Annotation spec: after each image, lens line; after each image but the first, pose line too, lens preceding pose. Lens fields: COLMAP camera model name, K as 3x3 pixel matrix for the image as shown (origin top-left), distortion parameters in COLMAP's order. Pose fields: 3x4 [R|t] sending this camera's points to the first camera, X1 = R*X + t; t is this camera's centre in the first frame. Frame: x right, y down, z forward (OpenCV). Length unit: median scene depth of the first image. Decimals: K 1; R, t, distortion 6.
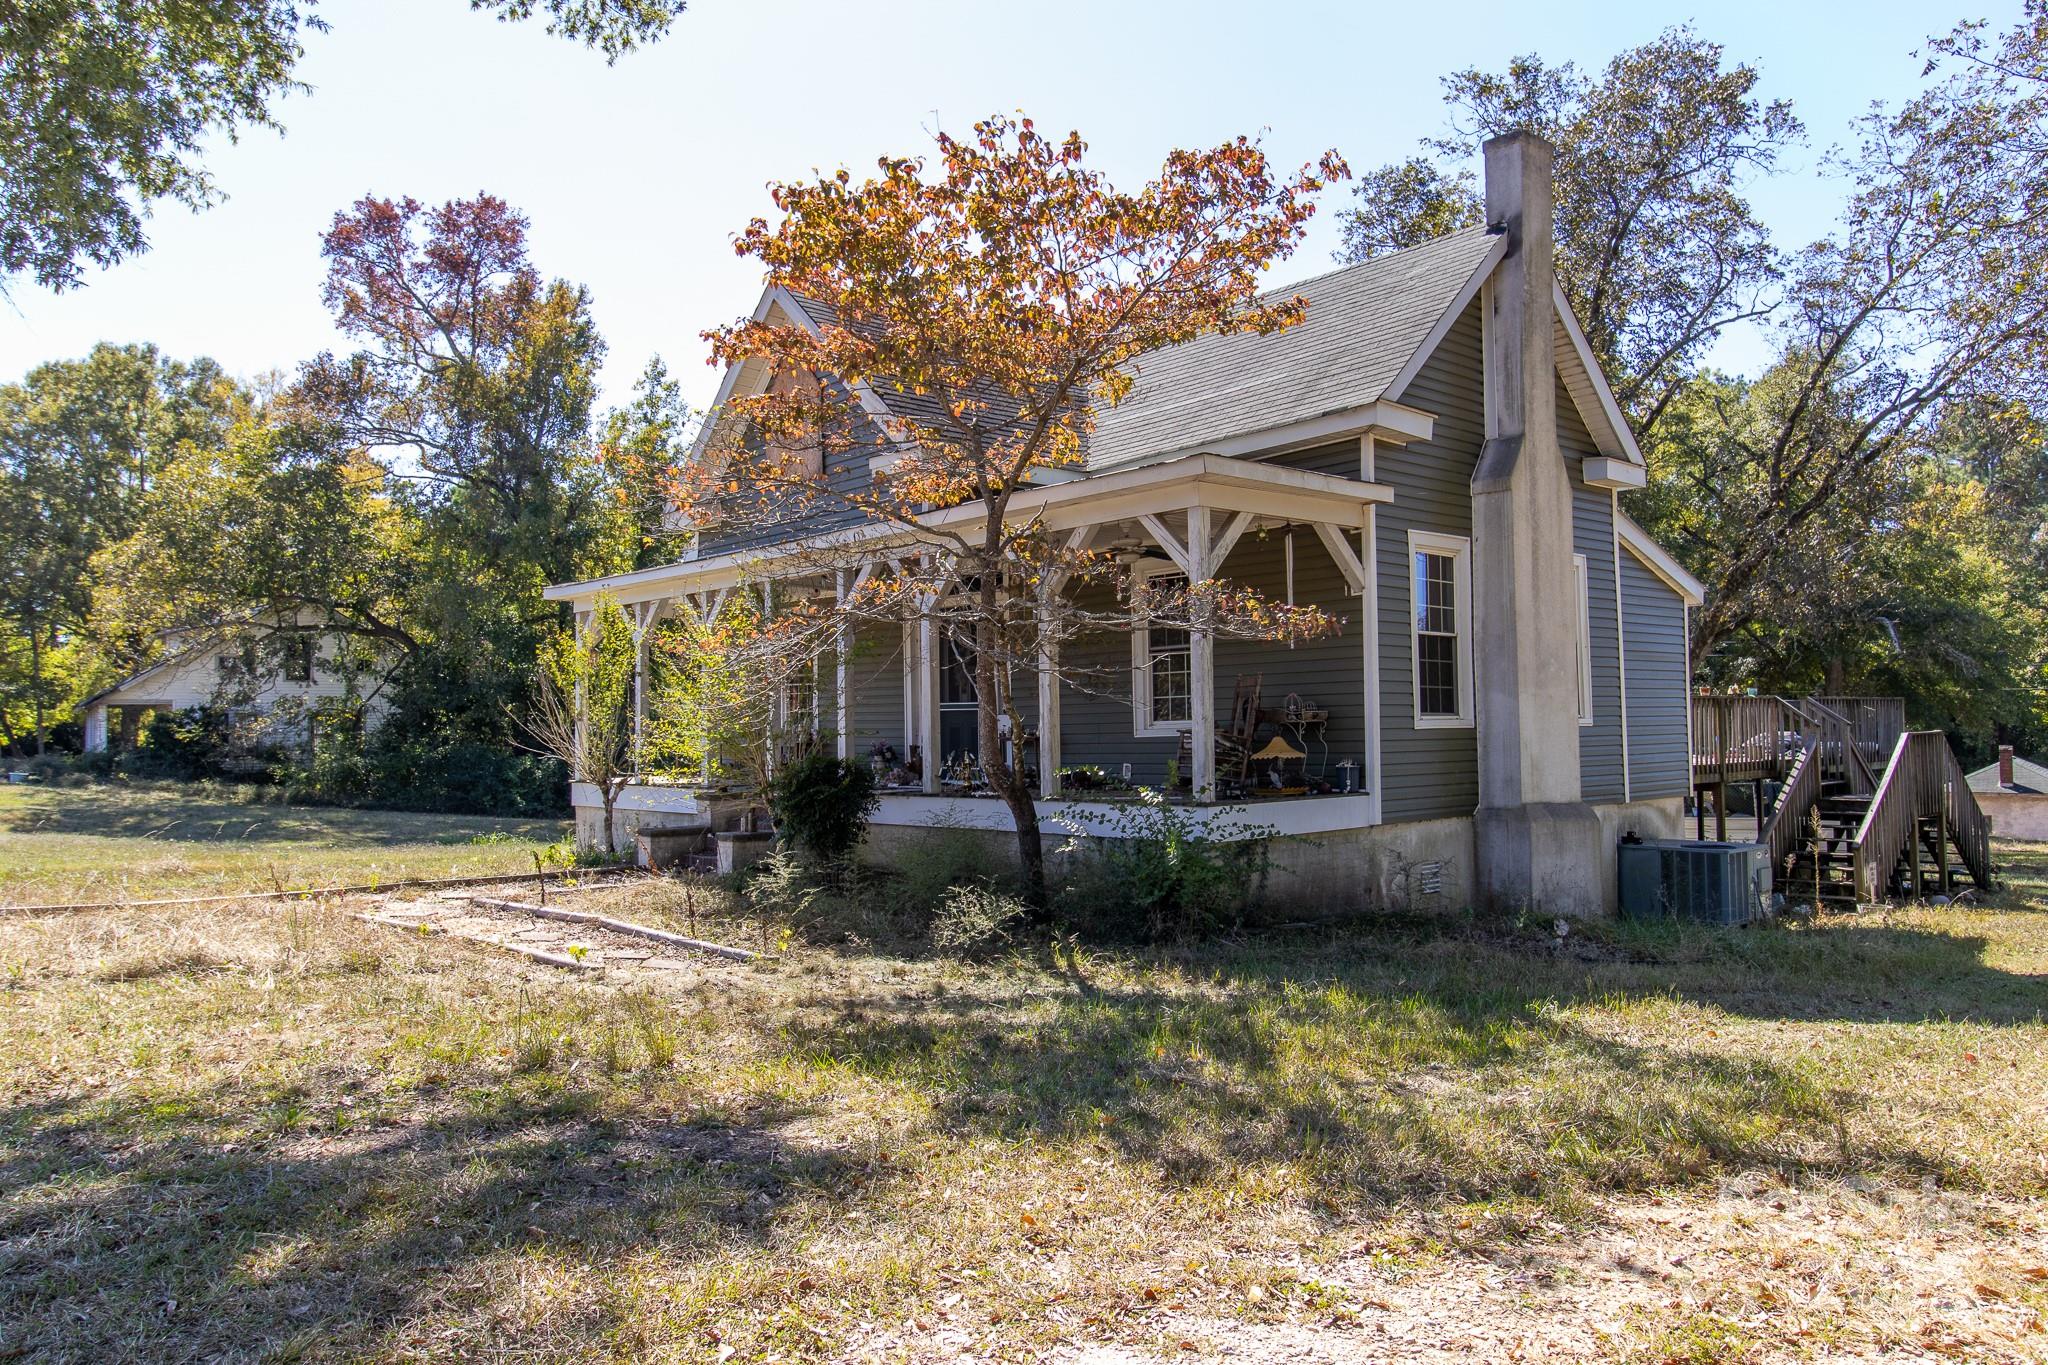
lens RADIAL K [[1407.0, 0, 986.9], [0, 1407.0, 686.9], [0, 0, 1]] dist [-0.009020, 0.001563]
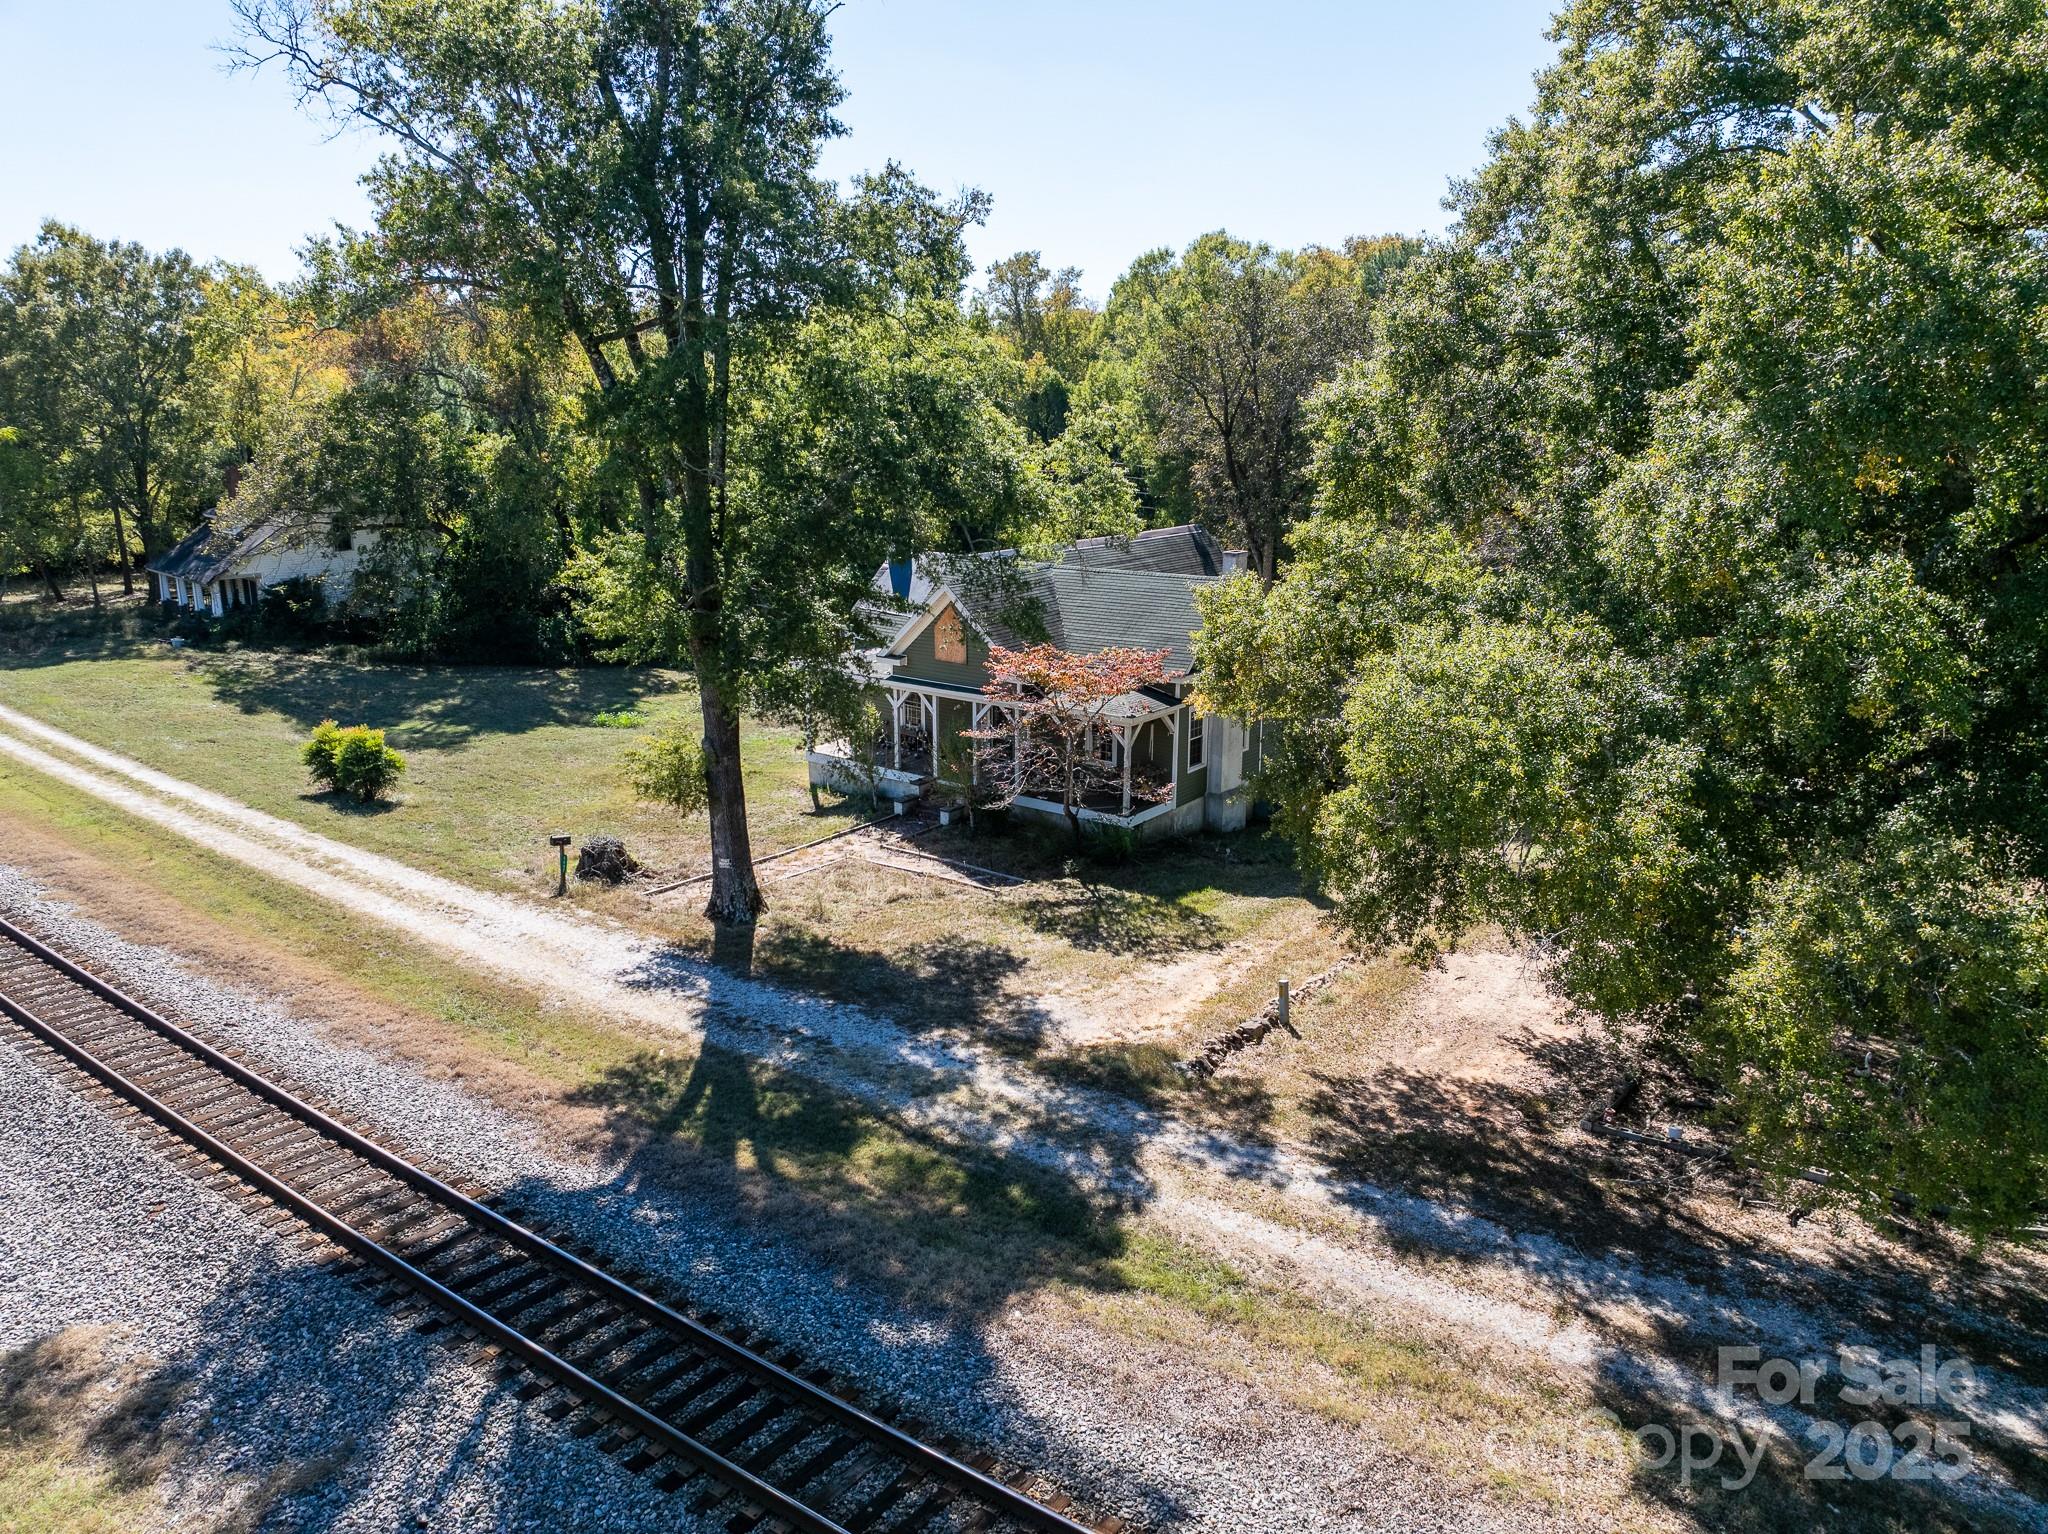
lens RADIAL K [[1430.6, 0, 1024.0], [0, 1430.6, 767.0], [0, 0, 1]] dist [-0.033073, 0.001219]
pose [[0.975695, -0.047877, 0.213837, -0.648825], [-0.018271, 0.954668, 0.297113, -0.836588], [-0.218368, -0.293799, 0.930590, -1.656862]]
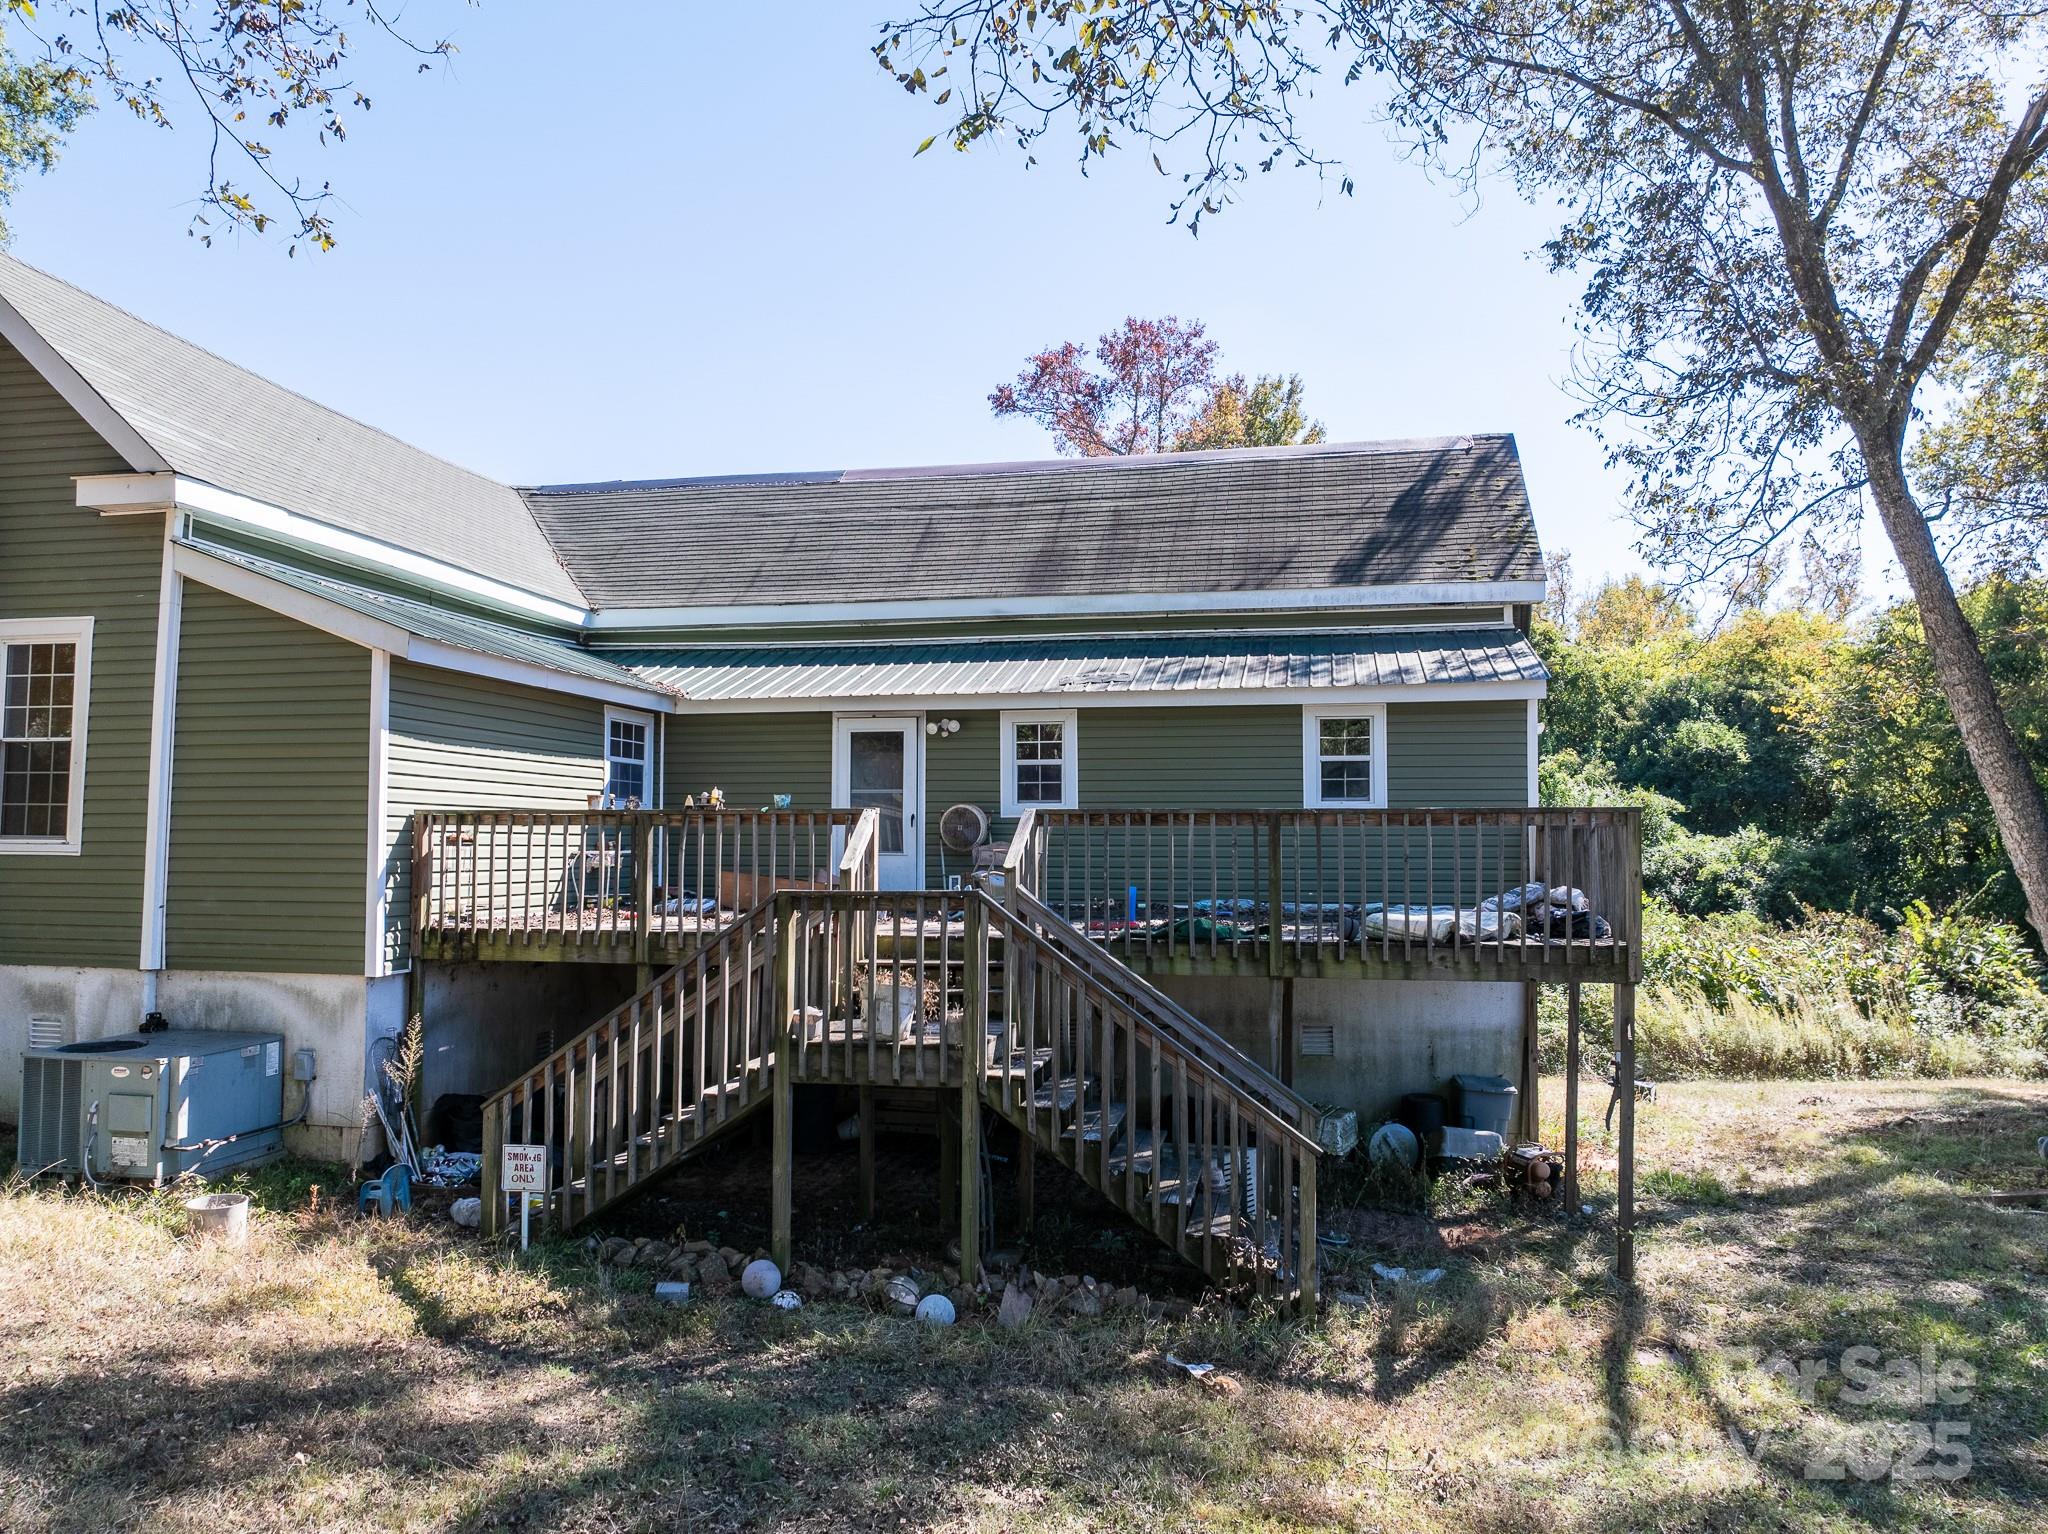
lens RADIAL K [[1456.1, 0, 1024.0], [0, 1456.1, 767.0], [0, 0, 1]] dist [-0.039712, -0.002226]
pose [[0.612689, -0.022746, -0.789997, 1.424318], [0.015937, 0.999738, -0.016425, 0.002247], [0.790163, -0.002526, 0.612891, 1.022954]]
